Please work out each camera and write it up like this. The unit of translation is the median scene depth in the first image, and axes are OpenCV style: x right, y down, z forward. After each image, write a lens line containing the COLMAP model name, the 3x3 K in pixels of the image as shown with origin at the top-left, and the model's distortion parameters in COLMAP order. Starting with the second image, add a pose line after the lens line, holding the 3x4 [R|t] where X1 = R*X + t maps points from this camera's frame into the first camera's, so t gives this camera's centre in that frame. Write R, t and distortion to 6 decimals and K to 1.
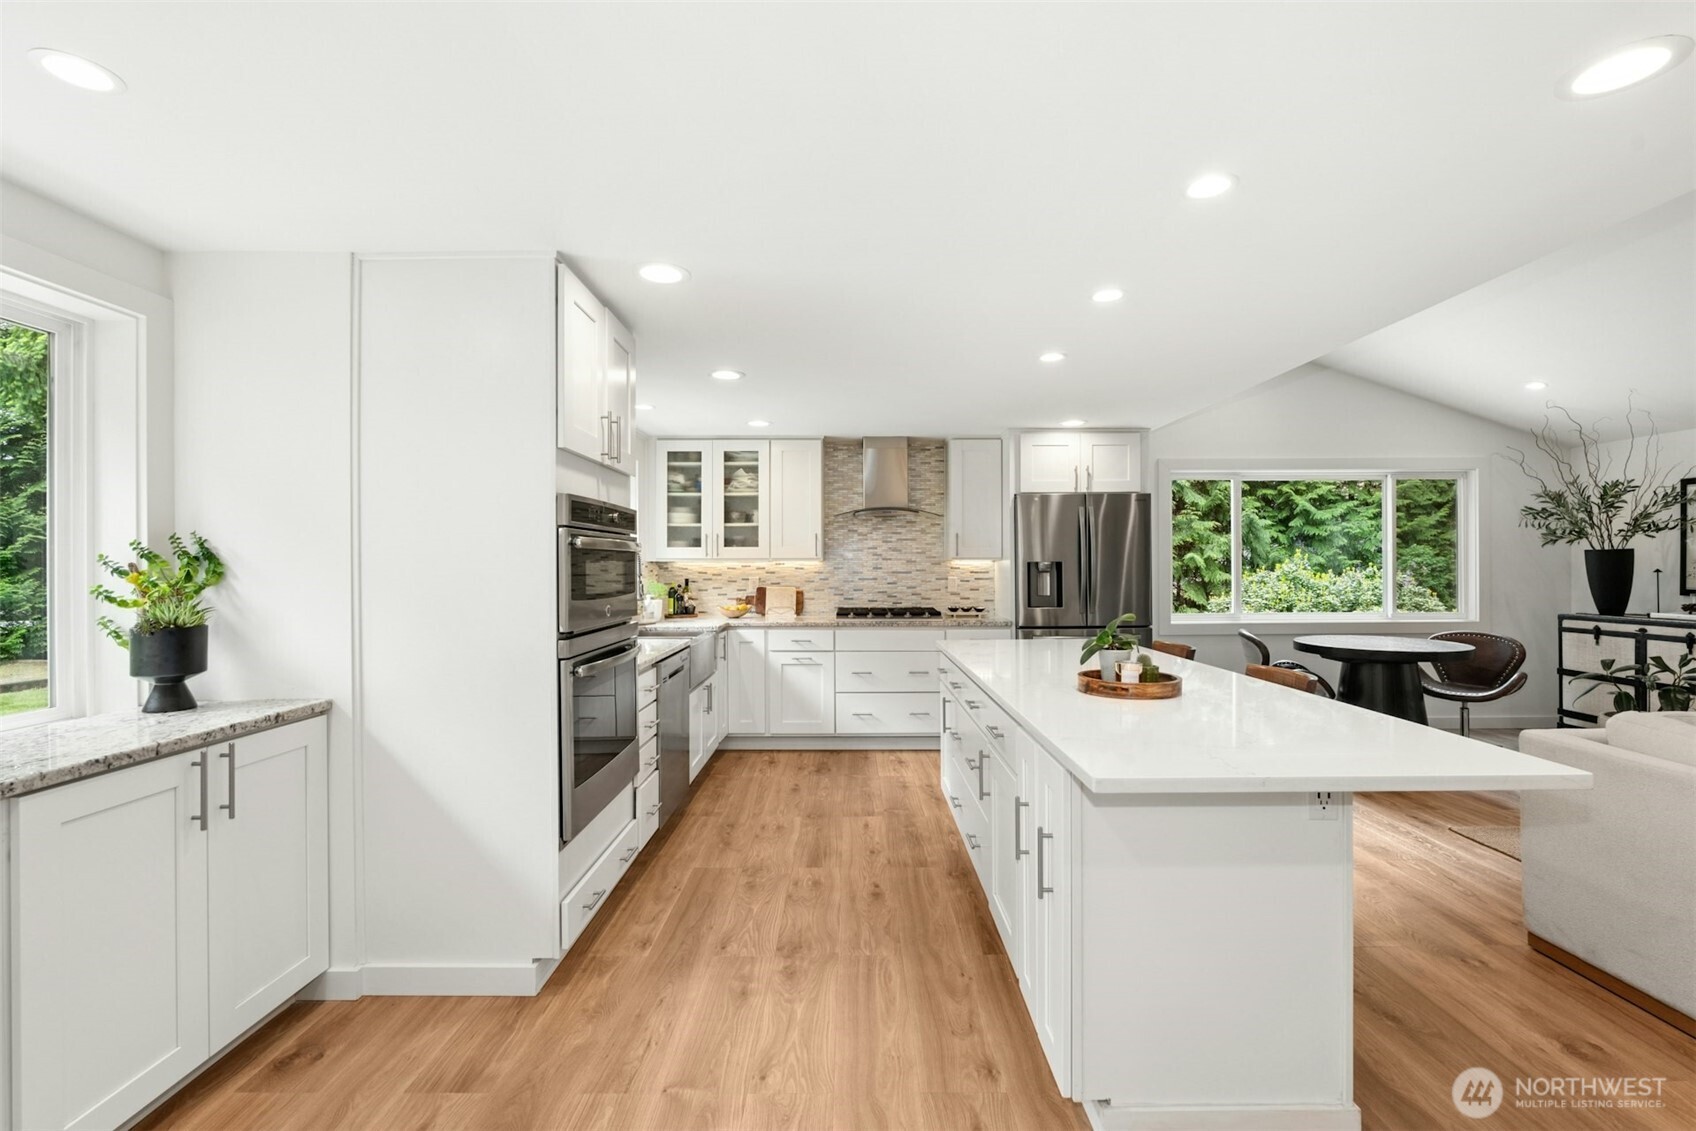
lens RADIAL K [[754.7, 0, 848.2], [0, 754.7, 562.7], [0, 0, 1]] dist [-0.000084, -0.000524]
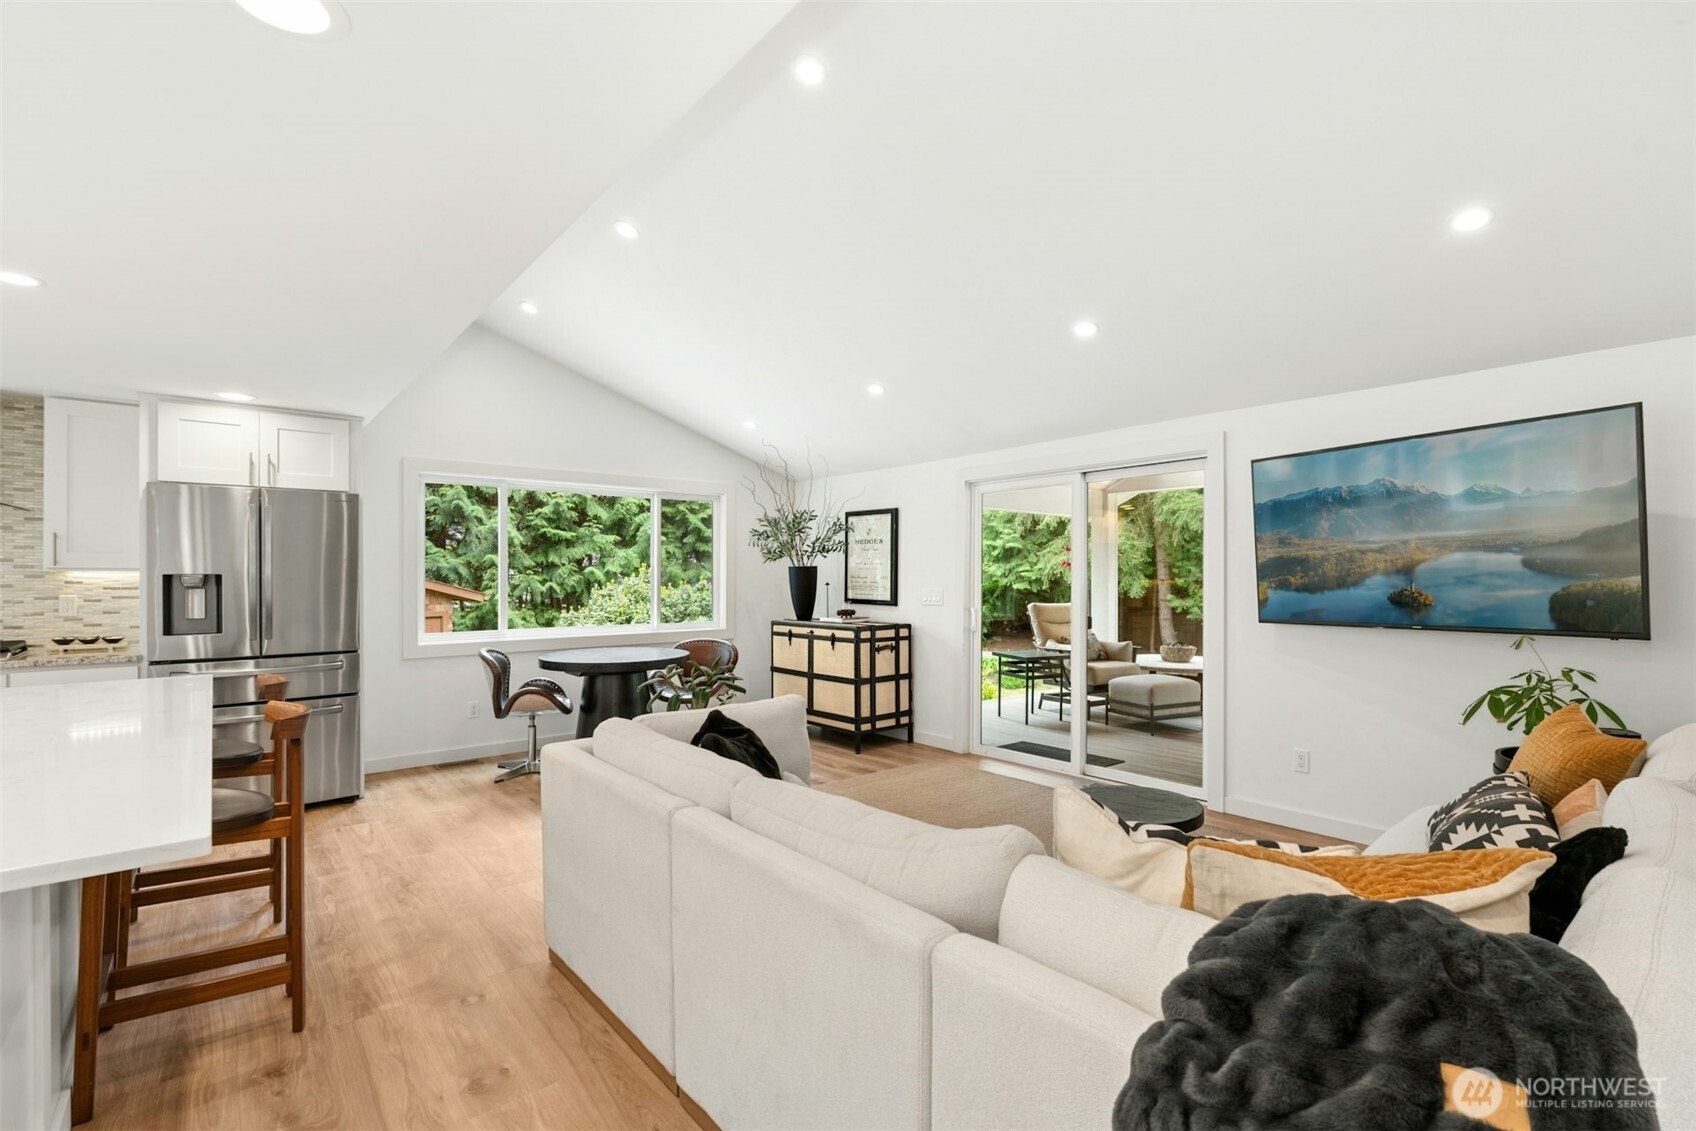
lens RADIAL K [[778.8, 0, 859.5], [0, 778.8, 574.7], [0, 0, 1]] dist [-0.000563, -0.000291]
pose [[0.767867, 0.004849, 0.640591, 0.251955], [-0.003806, 0.999988, -0.003008, -0.000769], [-0.640598, -0.000128, 0.767877, -0.026858]]
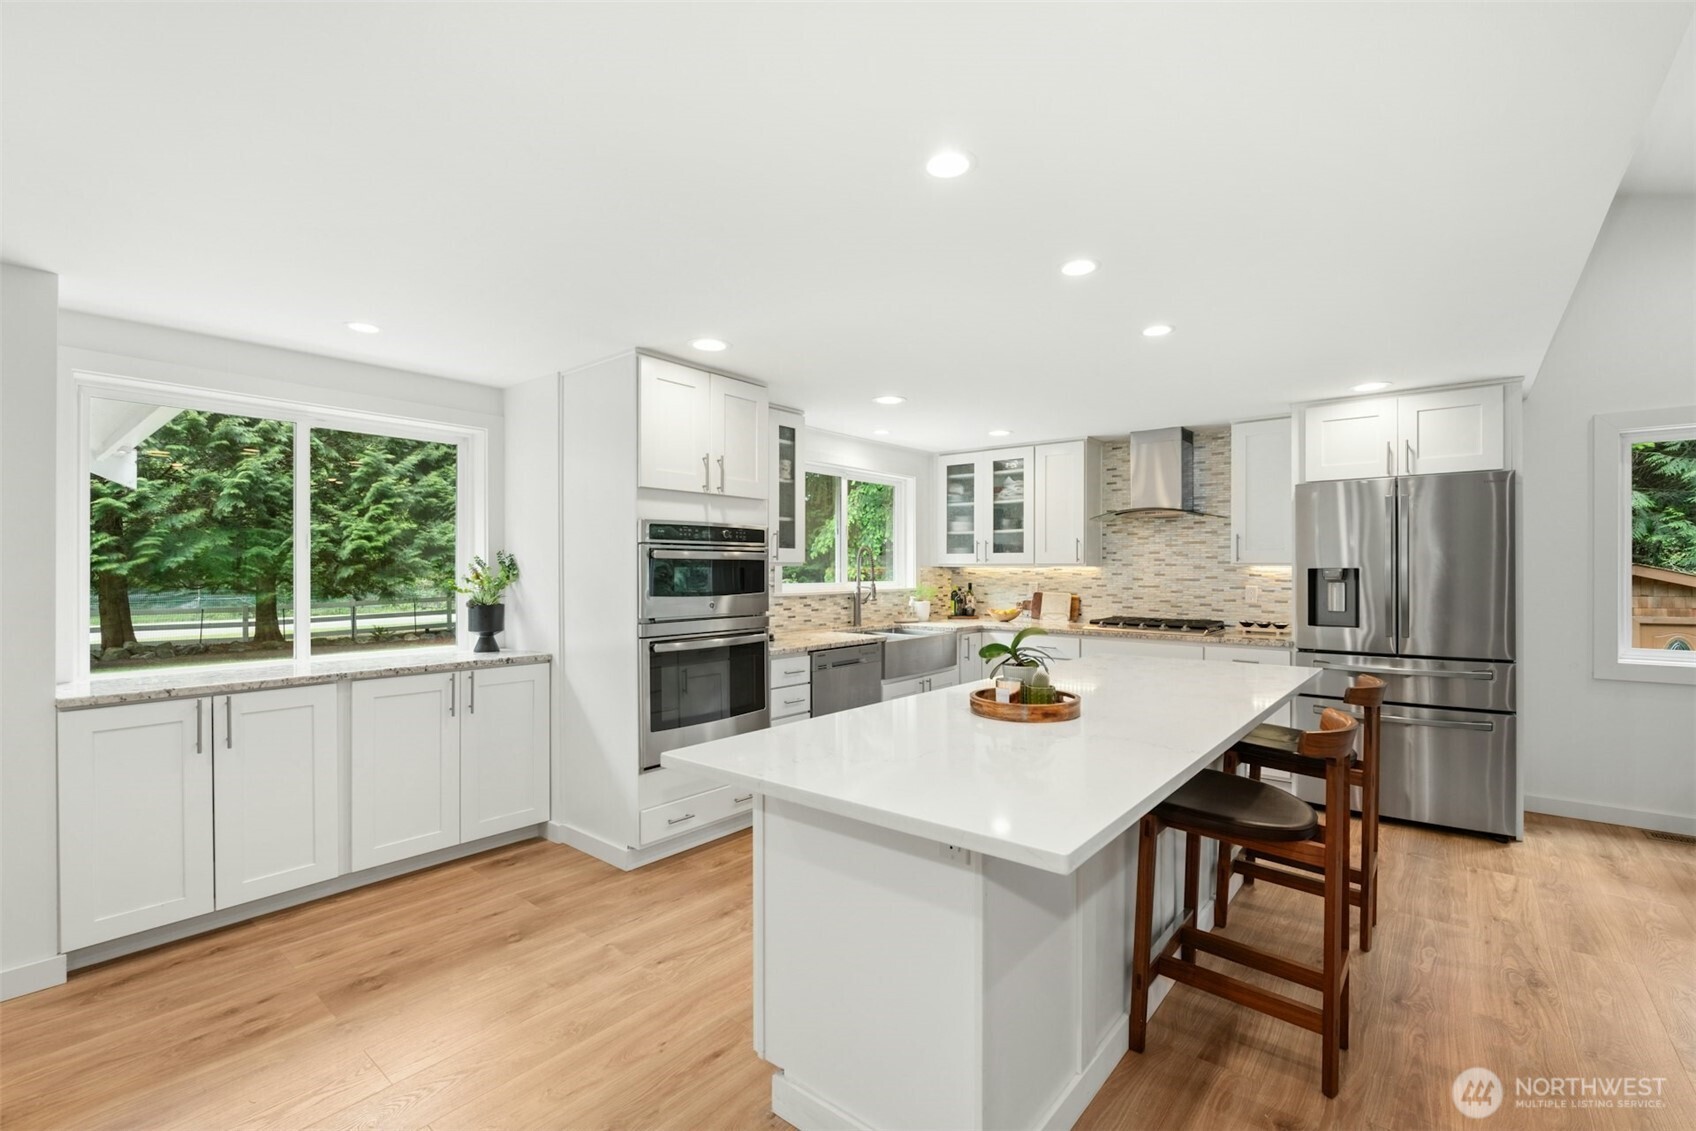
lens RADIAL K [[745.1, 0, 841.0], [0, 745.1, 571.2], [0, 0, 1]] dist [-0.001478, -0.000347]
pose [[0.771666, 0.006162, -0.635998, 0.329544], [-0.001704, 0.999970, 0.007621, -0.003067], [0.636025, -0.004797, 0.771653, 0.070574]]
